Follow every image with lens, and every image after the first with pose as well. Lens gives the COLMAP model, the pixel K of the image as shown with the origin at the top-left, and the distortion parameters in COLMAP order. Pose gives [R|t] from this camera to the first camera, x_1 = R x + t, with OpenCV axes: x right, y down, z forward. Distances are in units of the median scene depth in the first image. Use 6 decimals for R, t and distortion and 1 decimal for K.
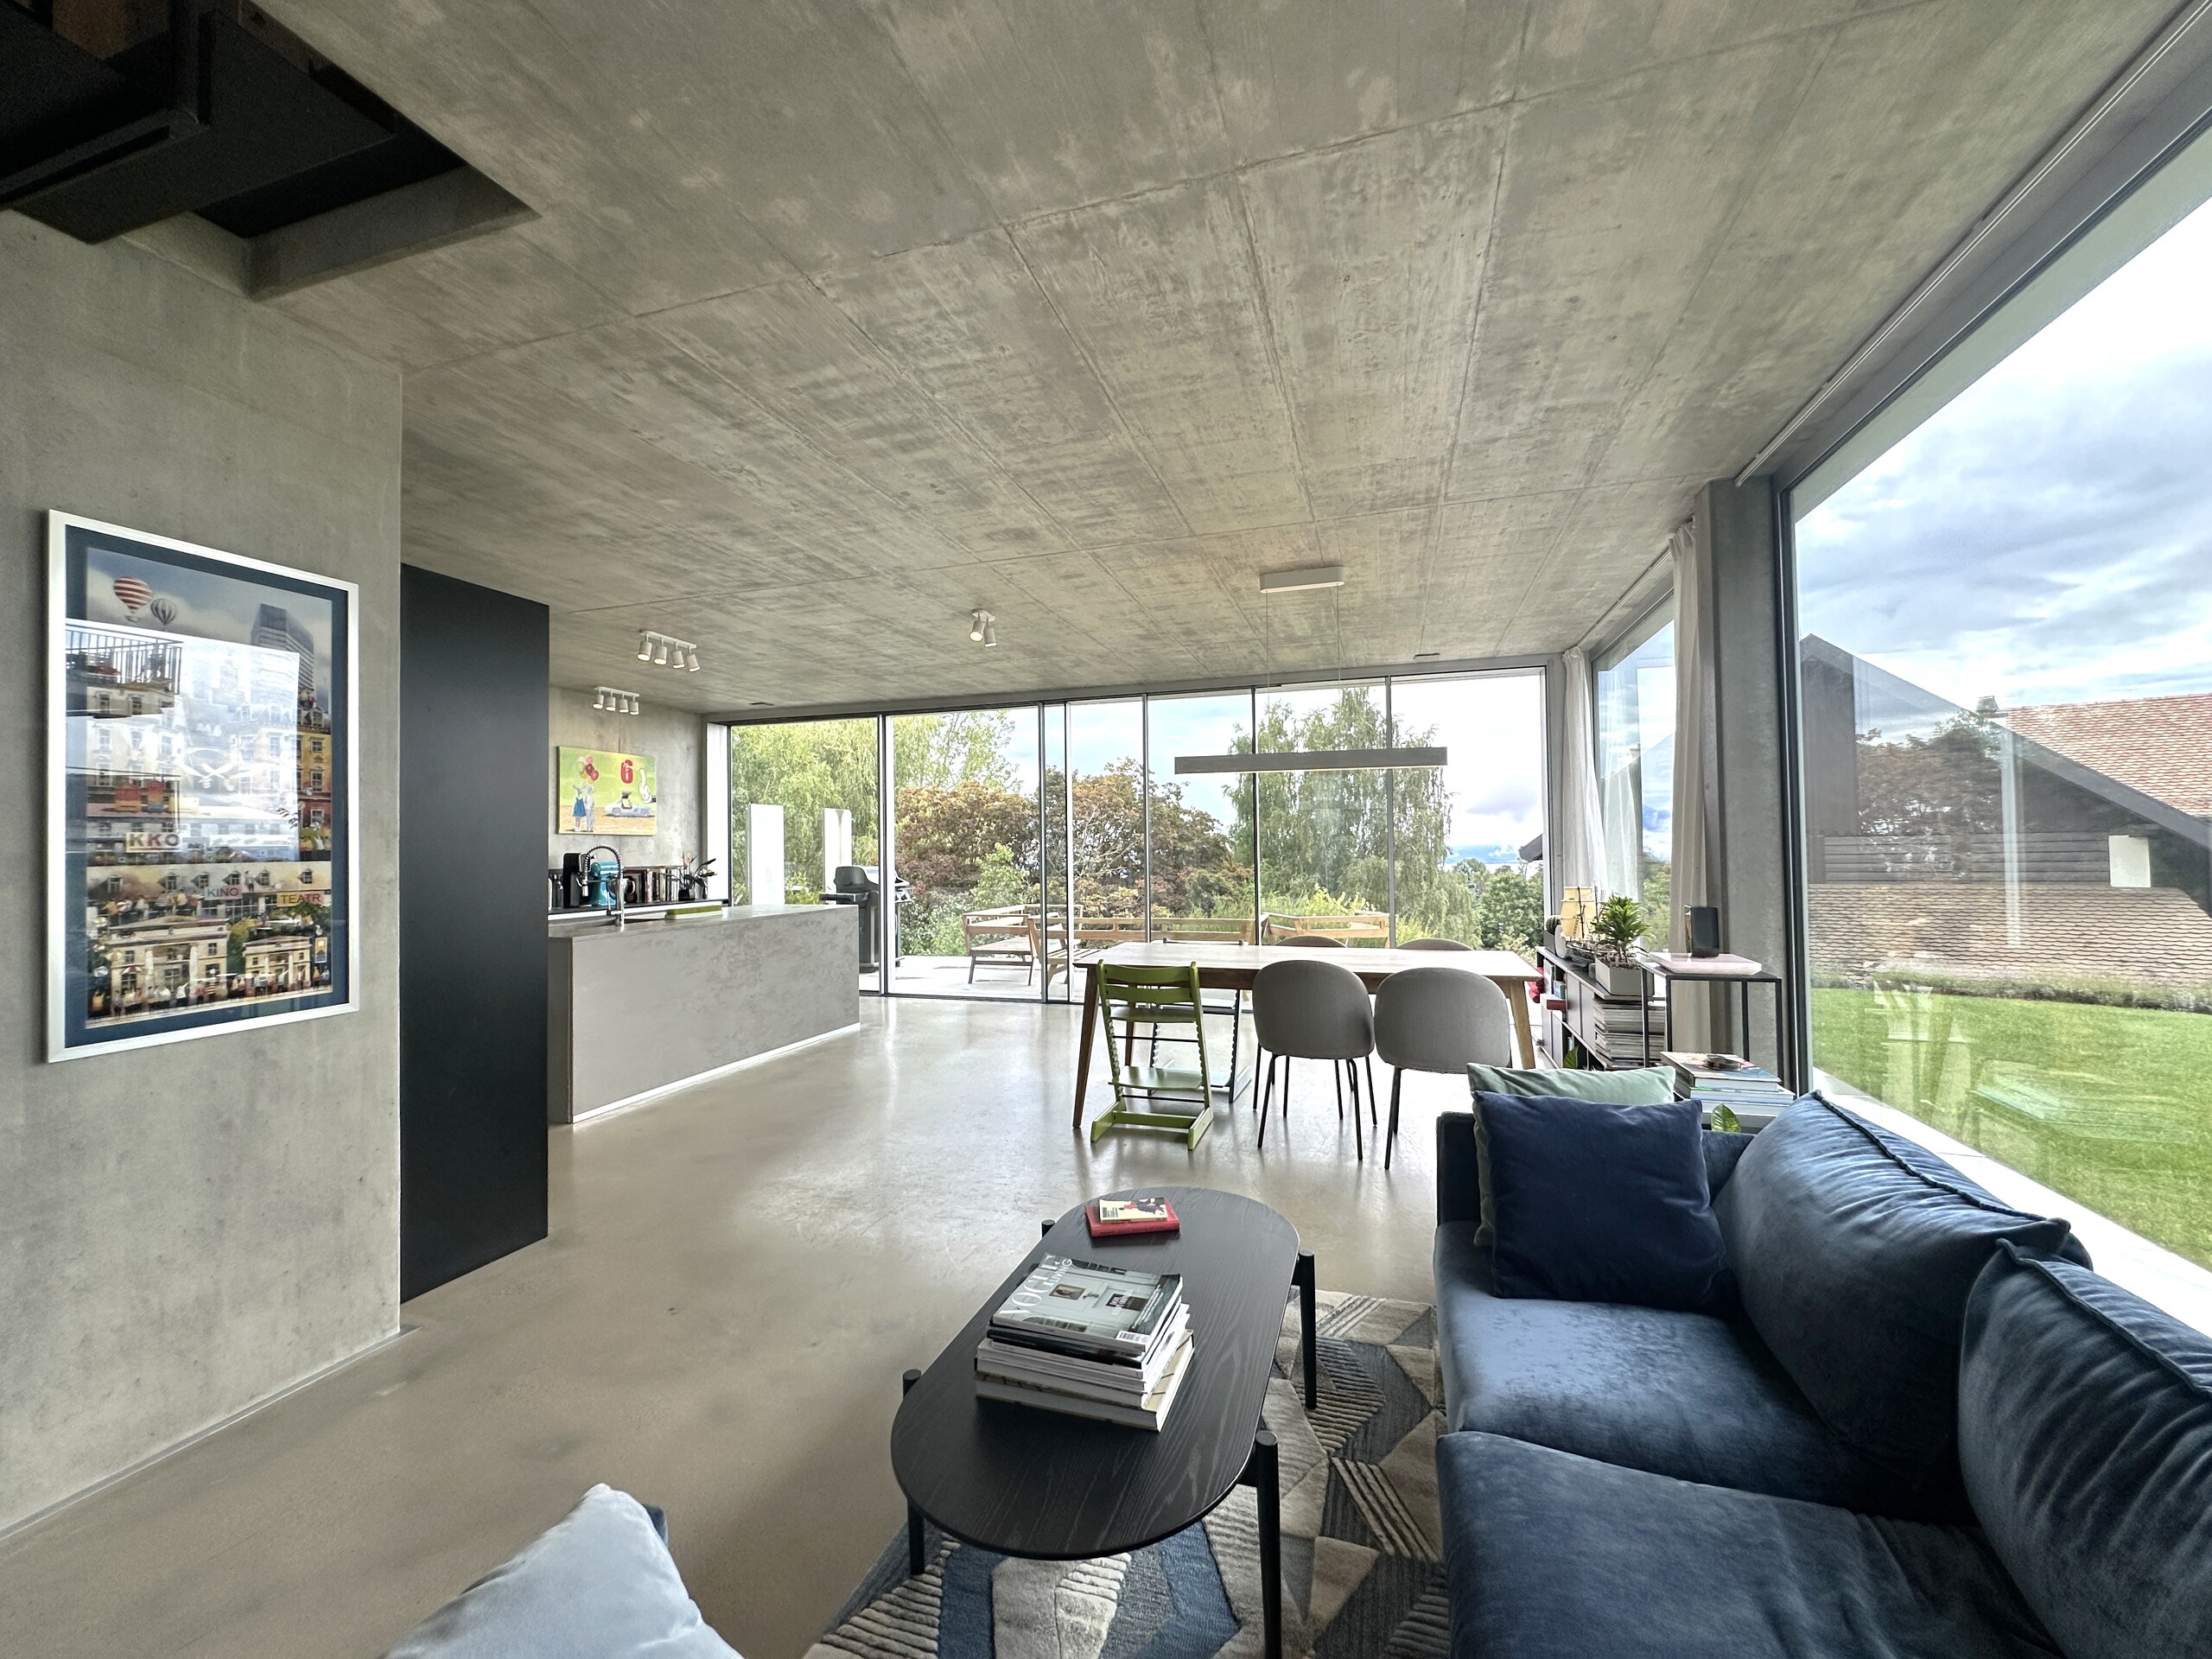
lens RADIAL K [[884.7, 0, 1104.9], [0, 884.7, 827.0], [0, 0, 1]] dist [-0.003079, 0.000314]
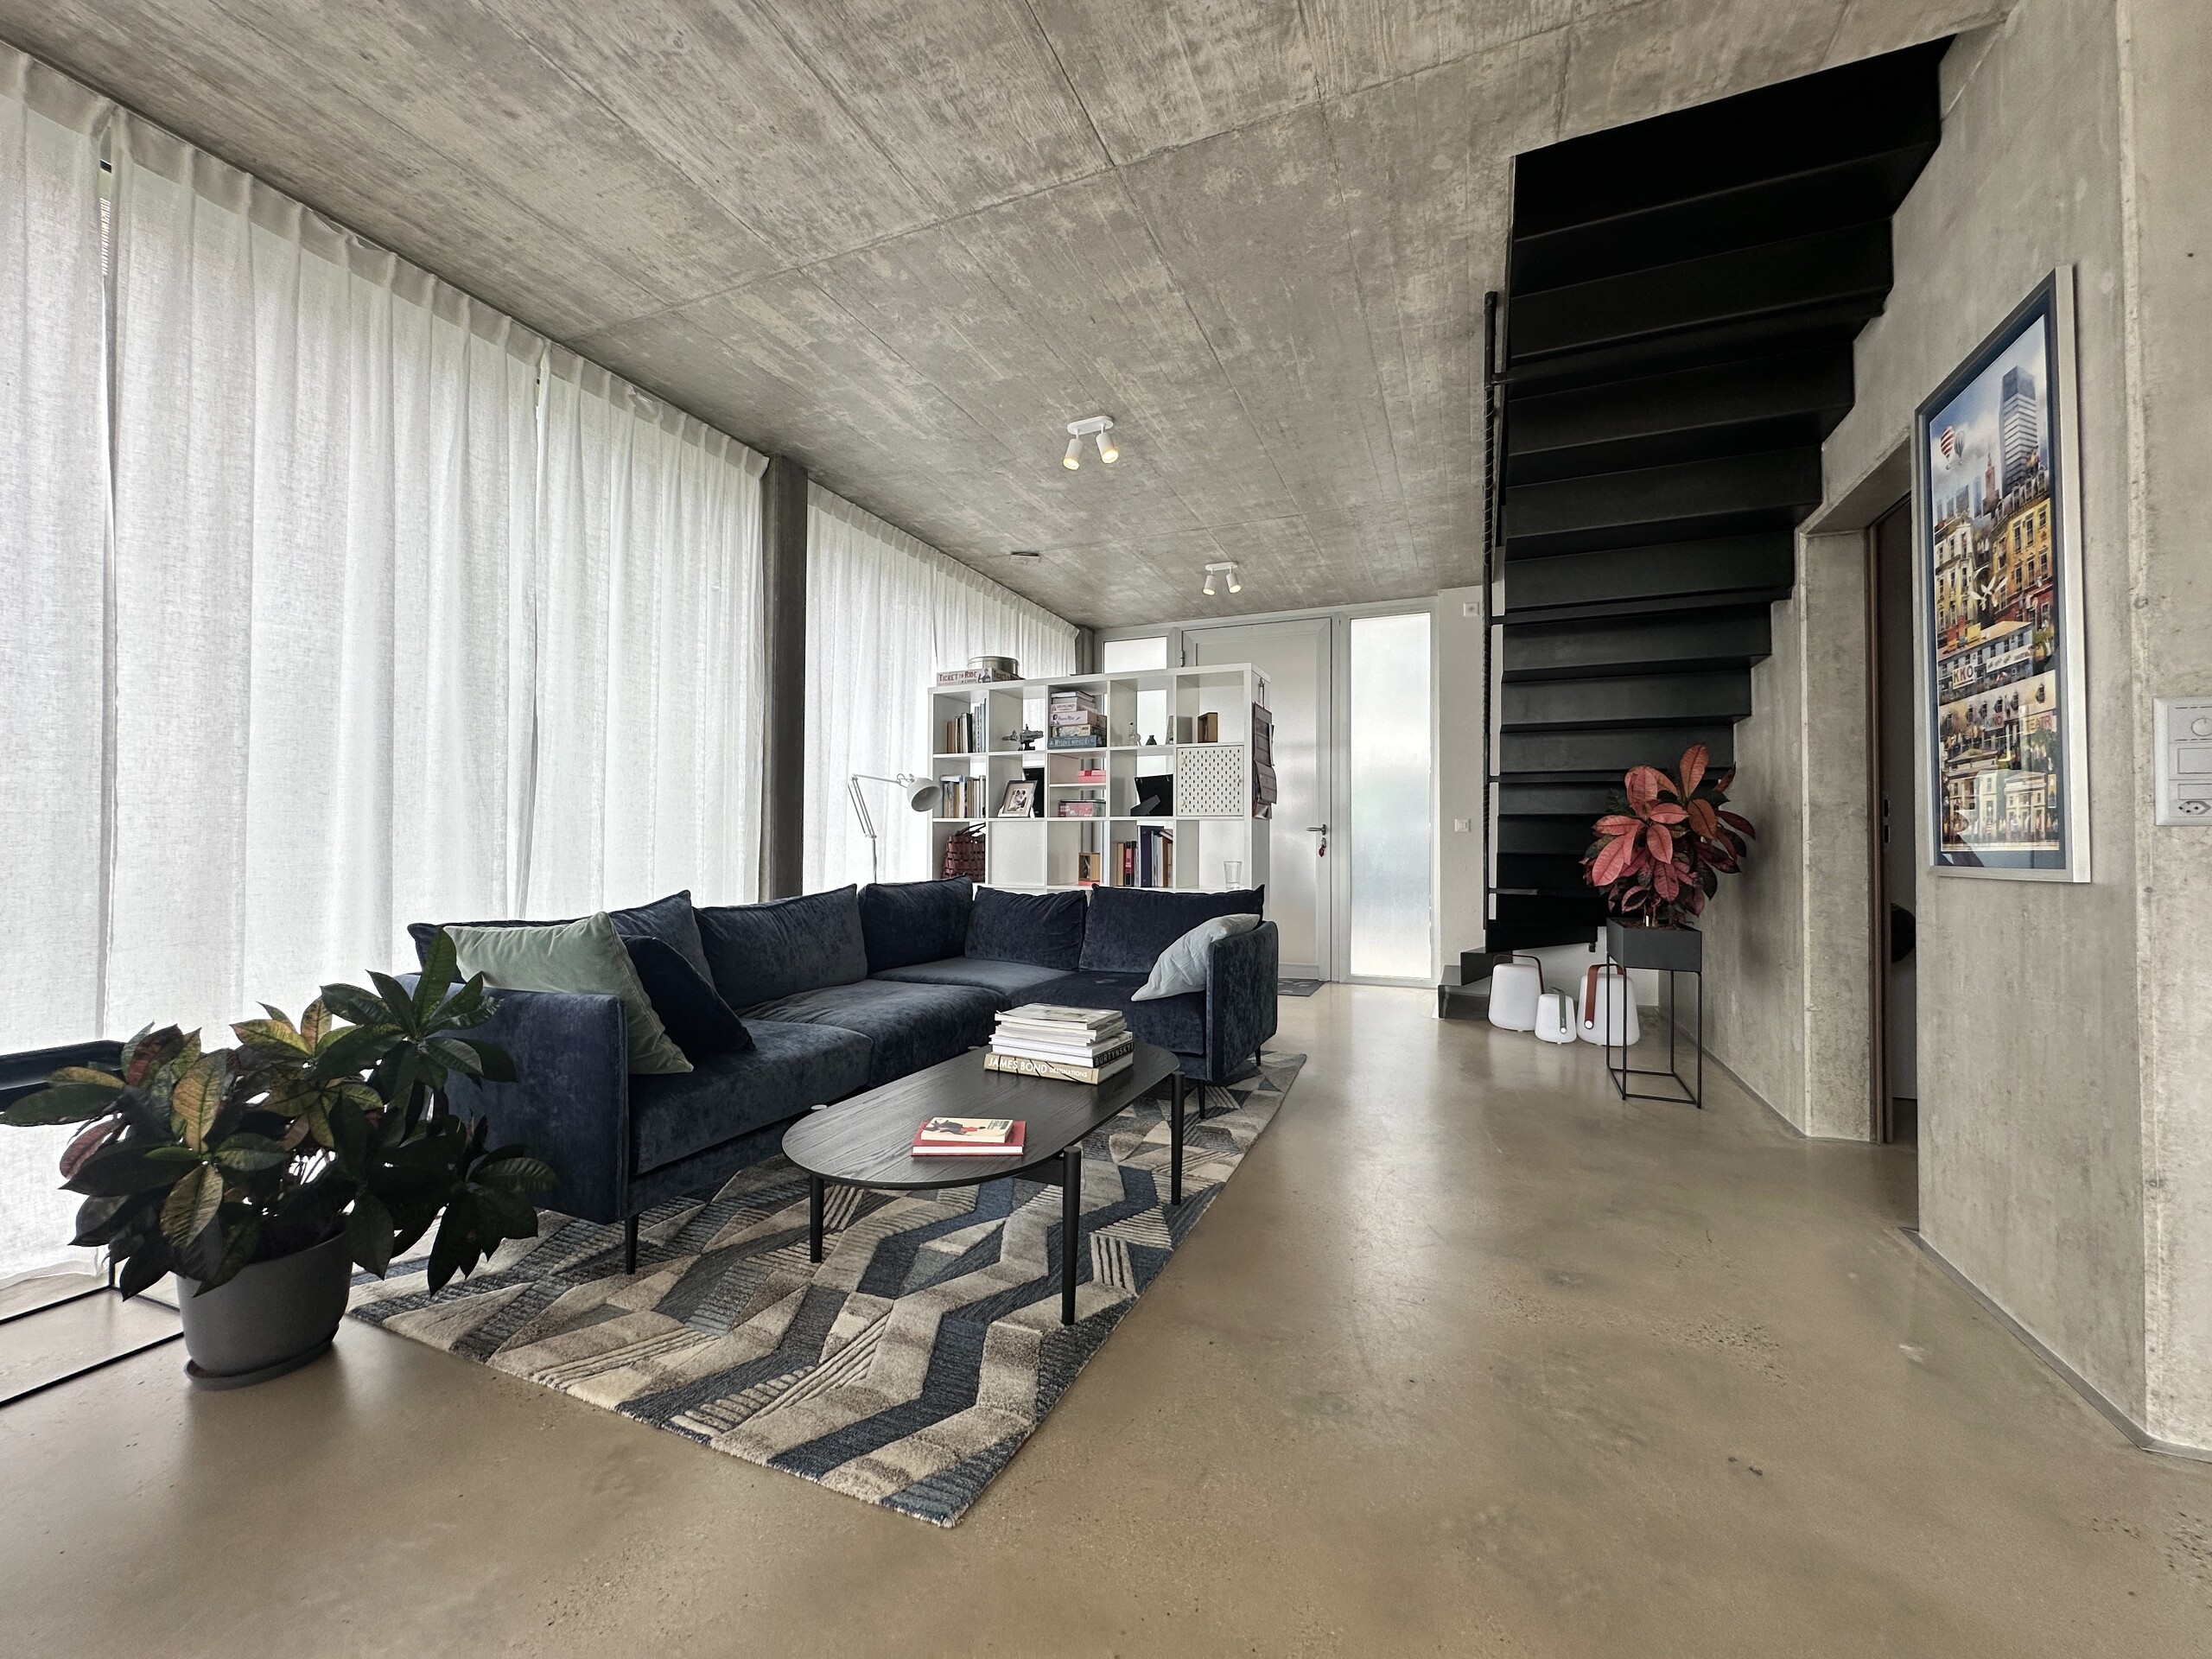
lens RADIAL K [[884.7, 0, 1104.9], [0, 884.7, 827.0], [0, 0, 1]] dist [-0.003079, 0.000314]
pose [[-0.996027, 0.010963, 0.088378, -0.083990], [0.007143, 0.999031, -0.043419, 0.099453], [-0.088769, -0.042615, -0.995140, 0.913674]]
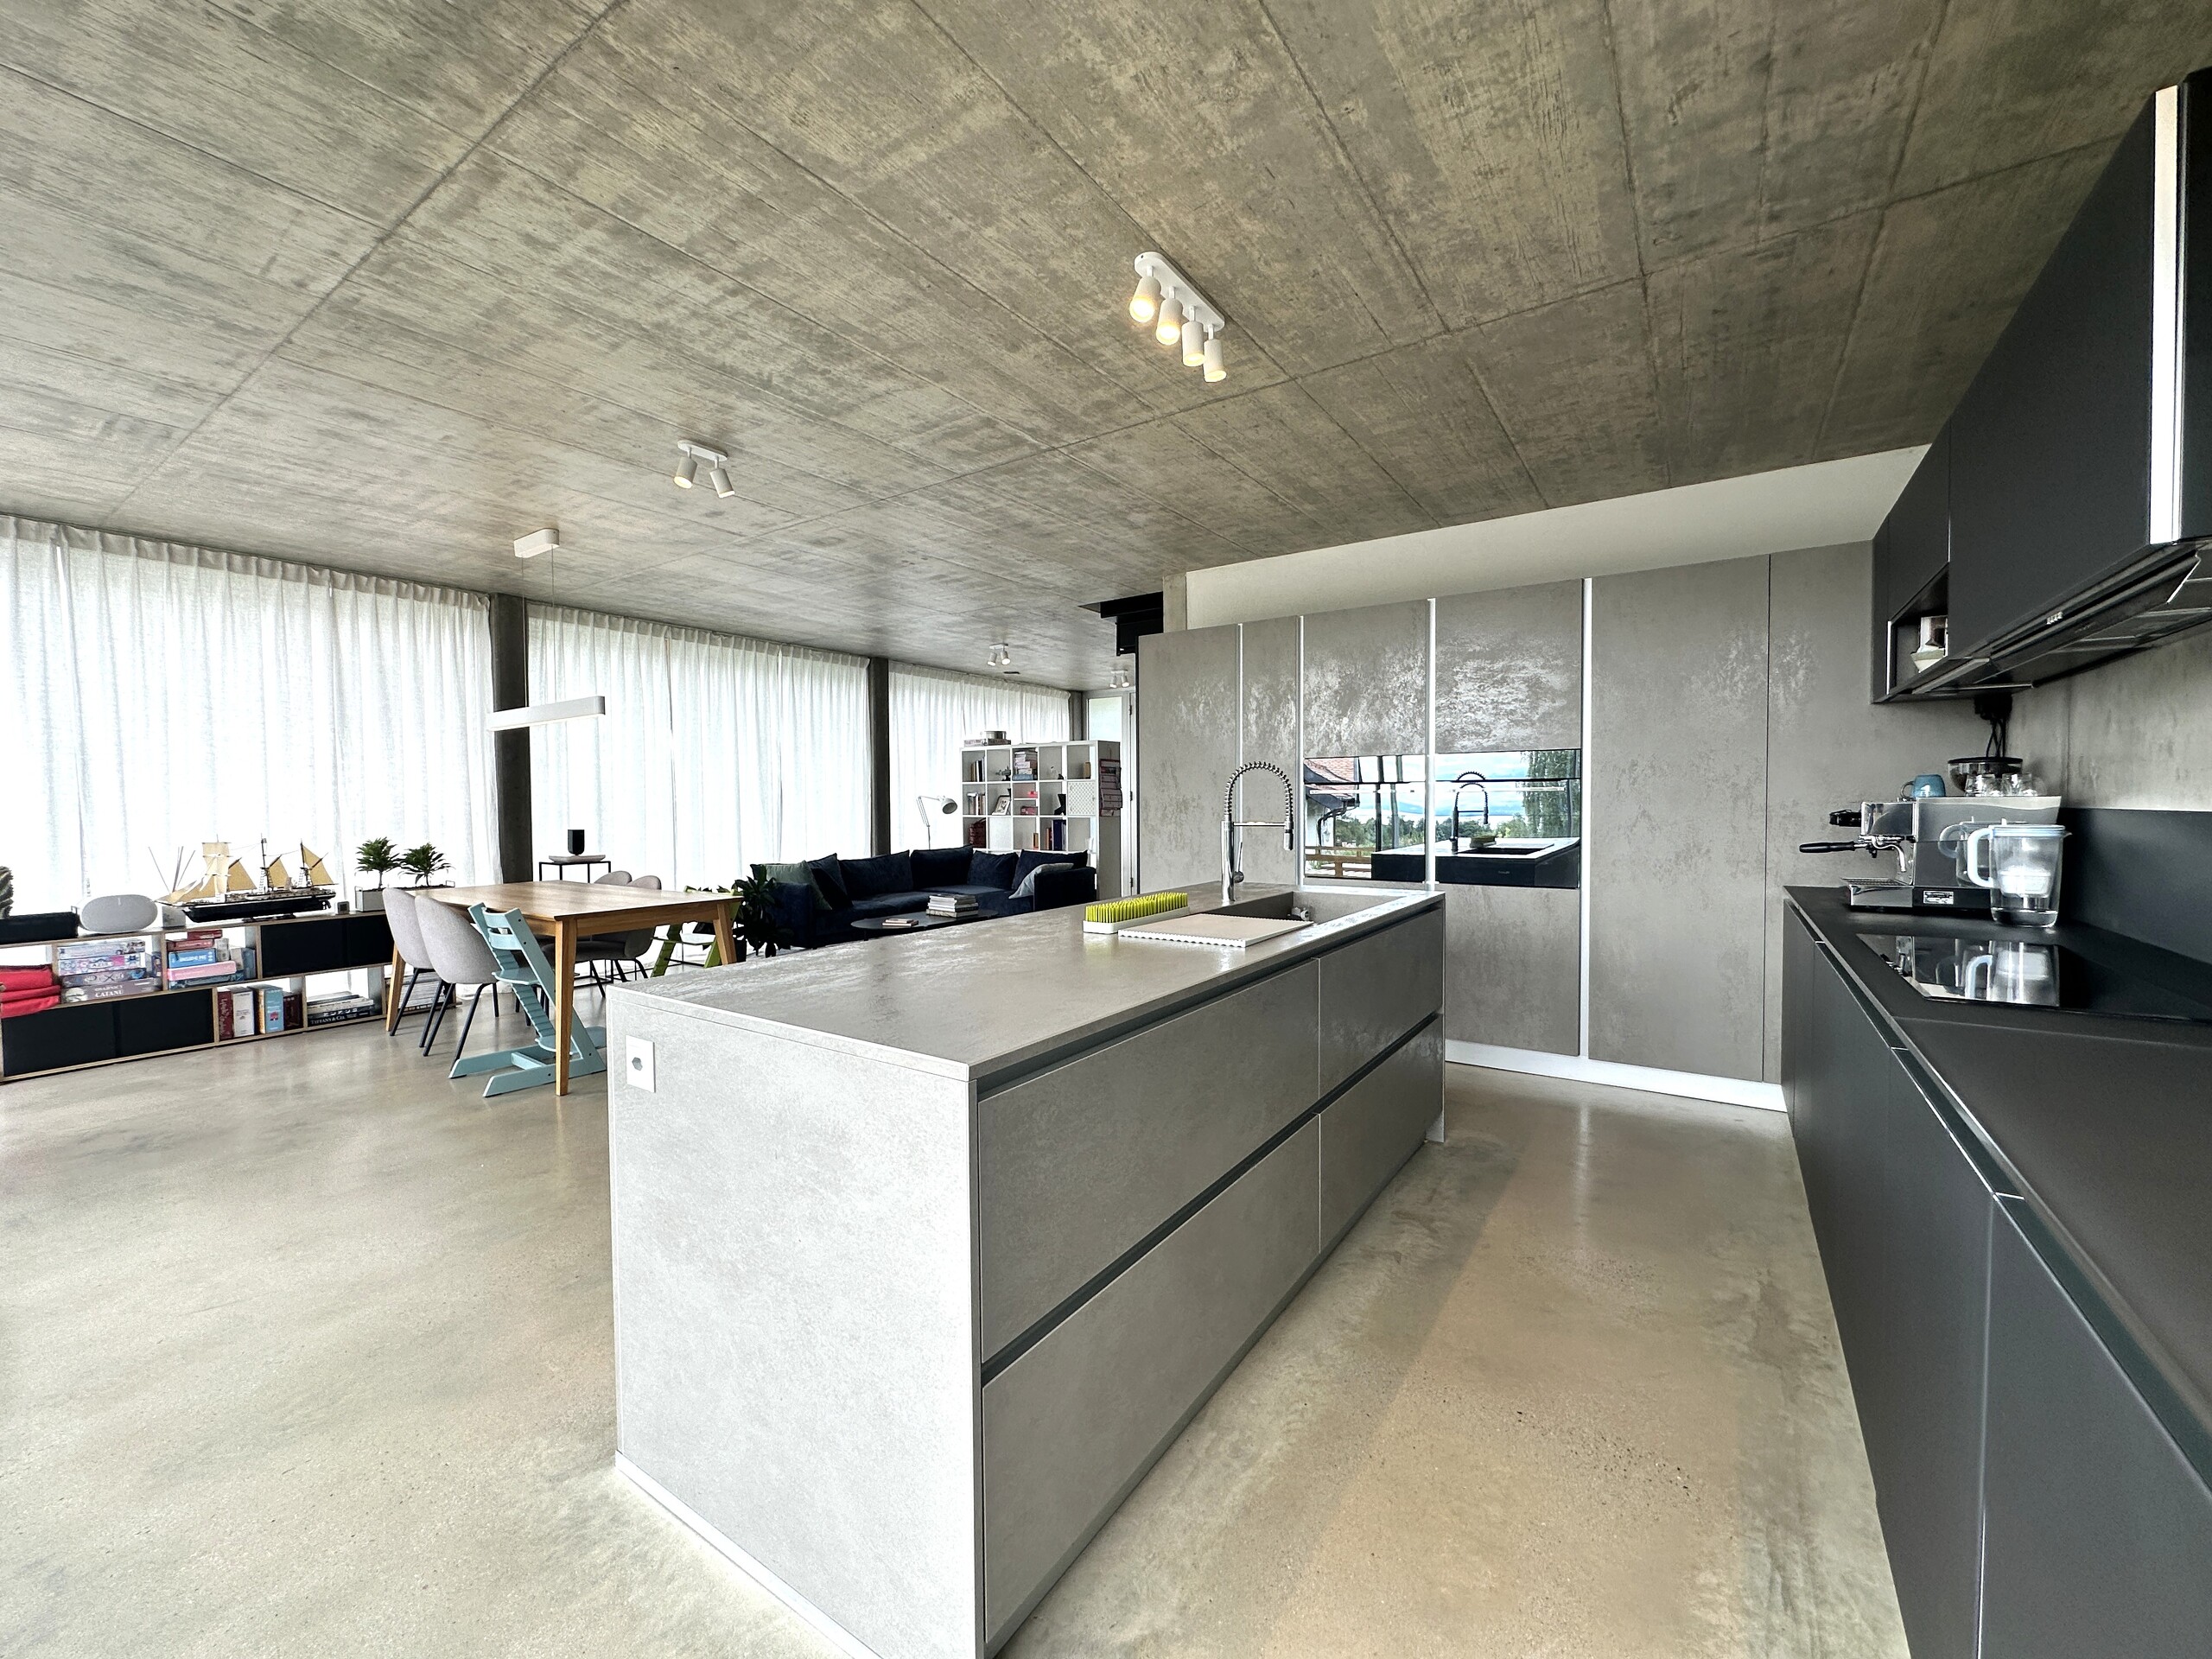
lens RADIAL K [[884.7, 0, 1104.9], [0, 884.7, 827.0], [0, 0, 1]] dist [-0.003079, 0.000314]
pose [[-0.957422, 0.012631, 0.288417, -0.726311], [0.013754, 0.999904, 0.001870, 0.068646], [-0.288365, 0.005757, -0.957503, 1.798301]]
